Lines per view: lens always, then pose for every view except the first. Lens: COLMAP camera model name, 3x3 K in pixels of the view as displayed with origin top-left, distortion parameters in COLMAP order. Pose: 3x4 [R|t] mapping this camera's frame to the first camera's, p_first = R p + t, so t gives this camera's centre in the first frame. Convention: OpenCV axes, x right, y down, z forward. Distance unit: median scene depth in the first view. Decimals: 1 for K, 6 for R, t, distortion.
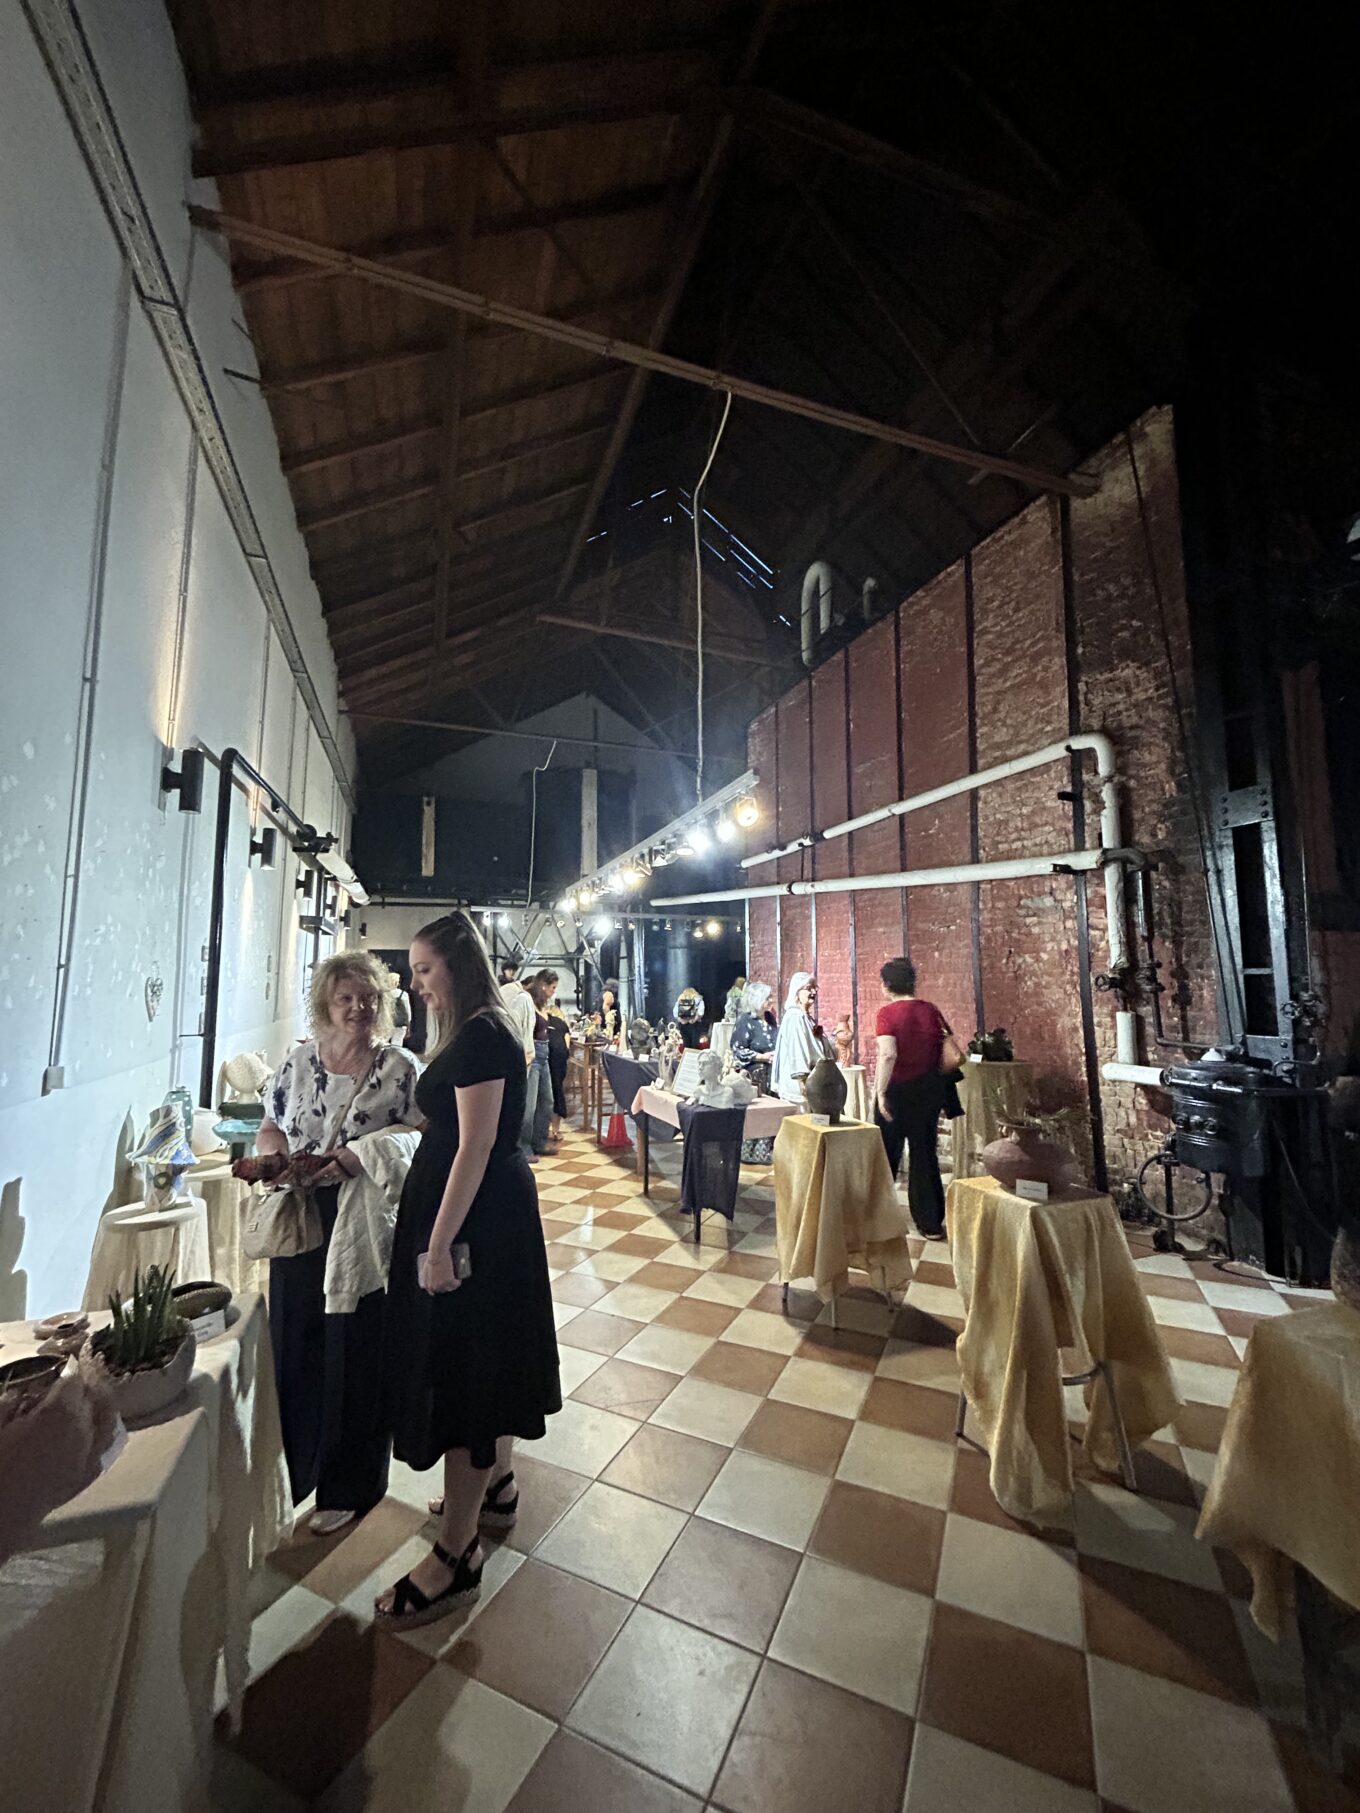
lens RADIAL K [[740.6, 0, 680.0], [0, 740.6, 906.5], [0, 0, 1]] dist [-0.000546, -0.000017]
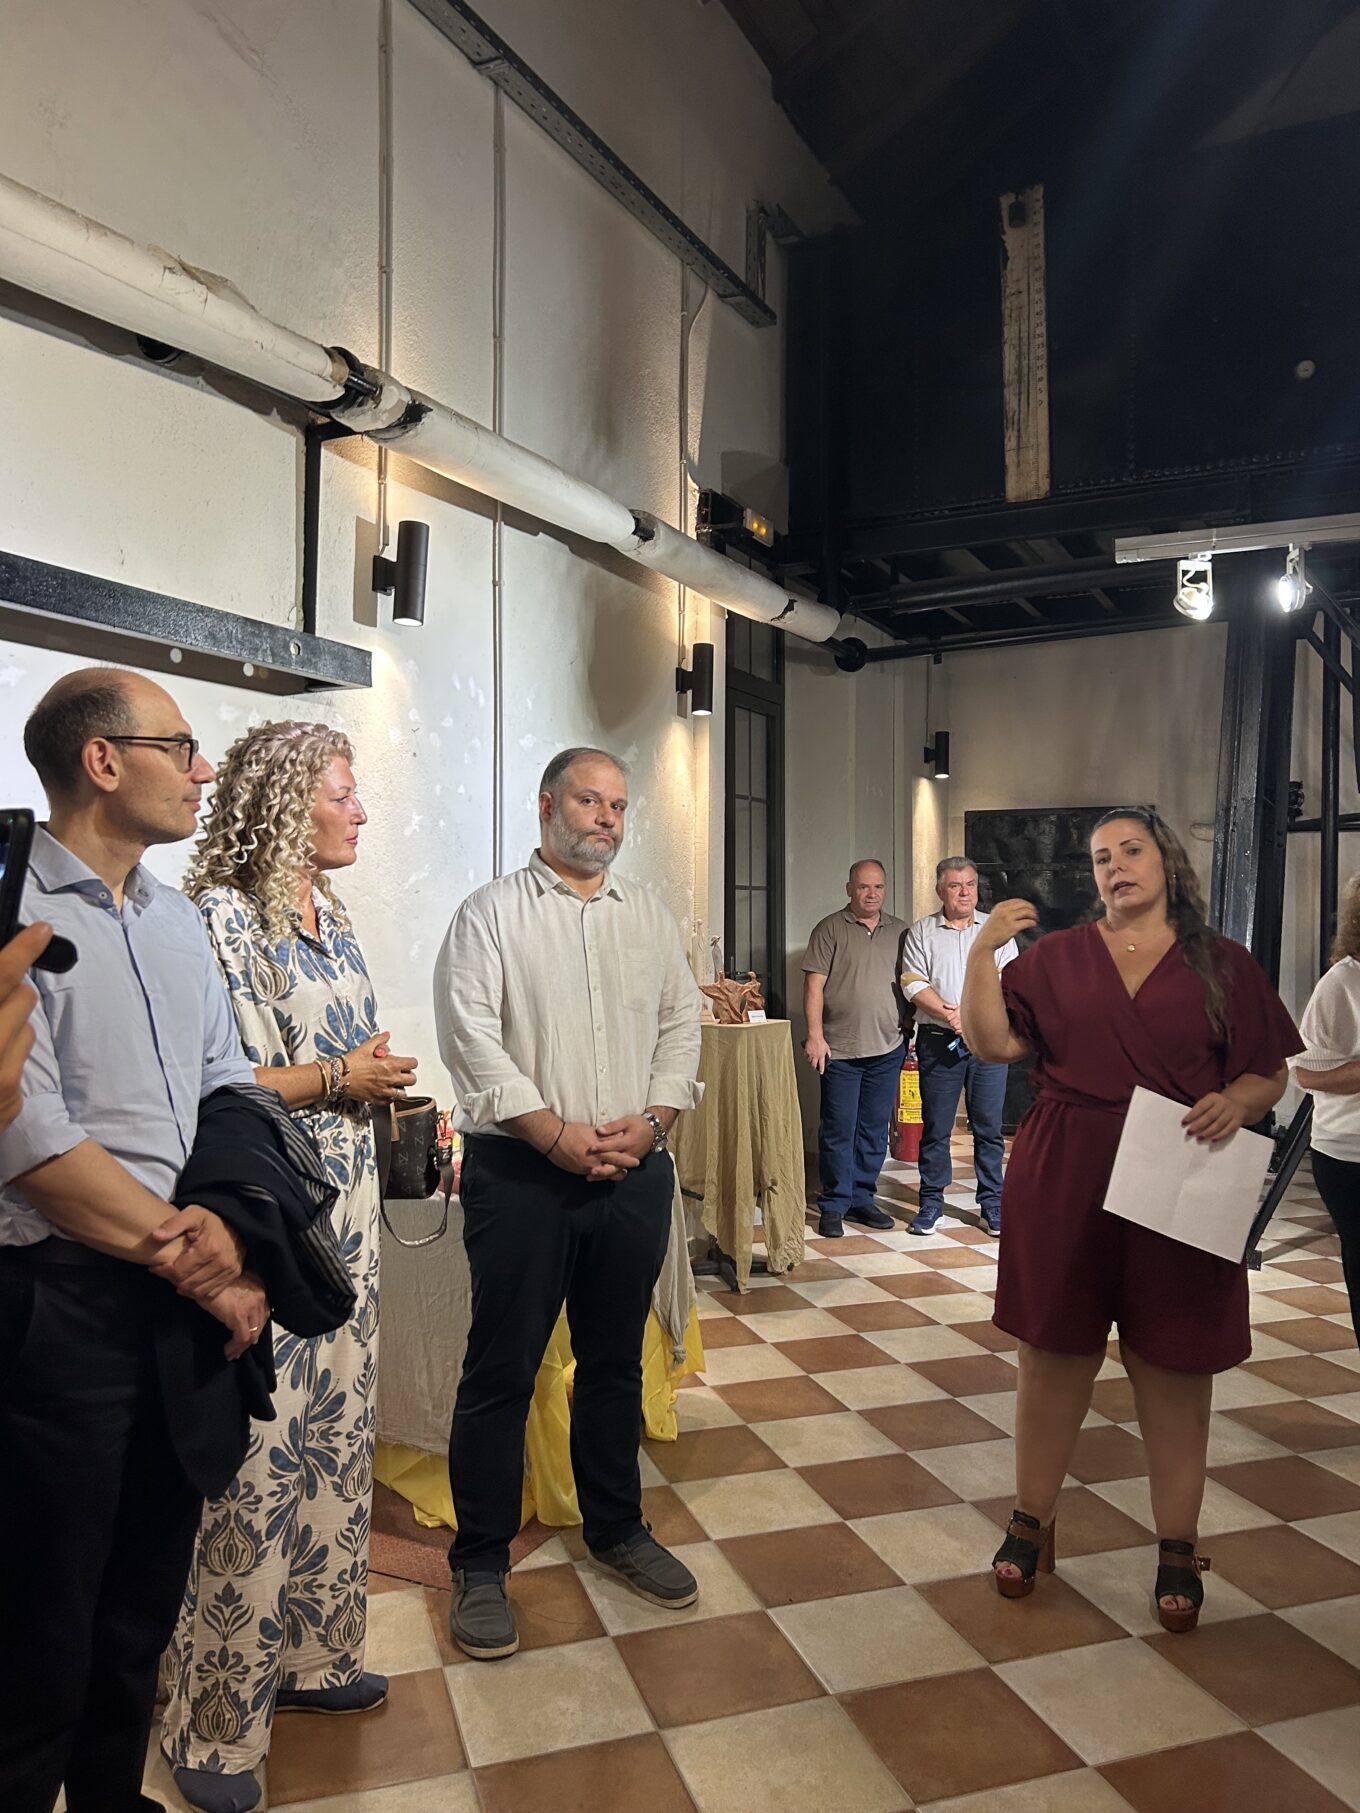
lens RADIAL K [[1370.9, 0, 685.8], [0, 1370.9, 923.9], [0, 0, 1]] dist [-0.000446, 0.002971]
pose [[0.688689, -0.004566, -0.725043, -0.083795], [0.080013, 0.994351, 0.069739, 0.070577], [0.720629, -0.106041, 0.685164, 0.629934]]
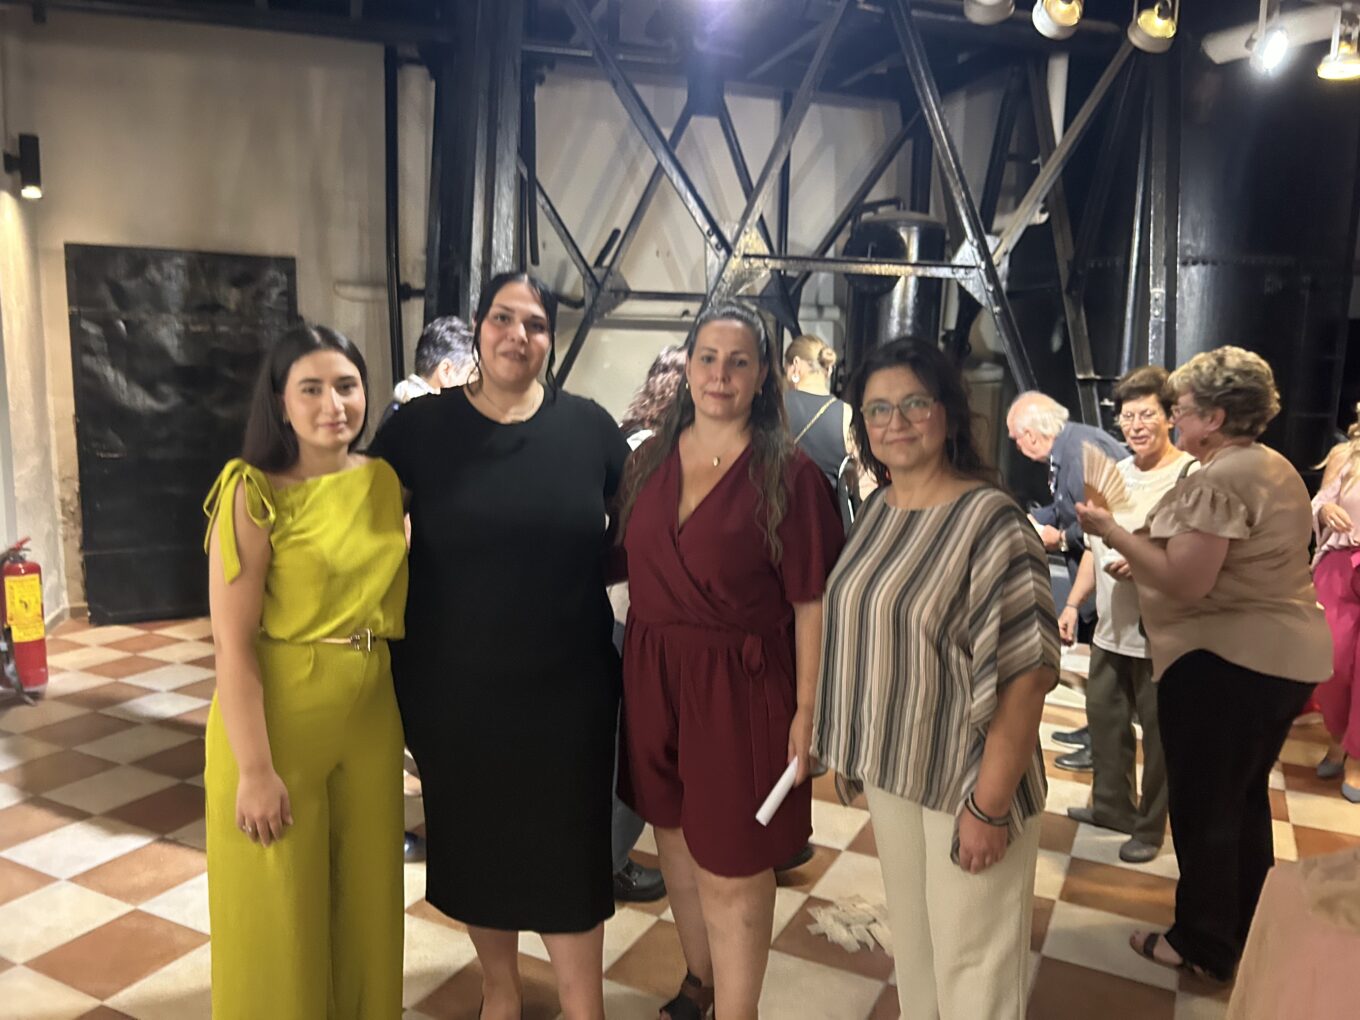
lens RADIAL K [[1037.4, 0, 685.3], [0, 1037.4, 533.4], [0, 0, 1]] dist [0.031481, -0.052507]
pose [[0.999425, 0.025423, -0.022417, -0.239326], [-0.018947, 0.967431, 0.252426, 0.077444], [0.028104, -0.251857, 0.967356, 0.795109]]
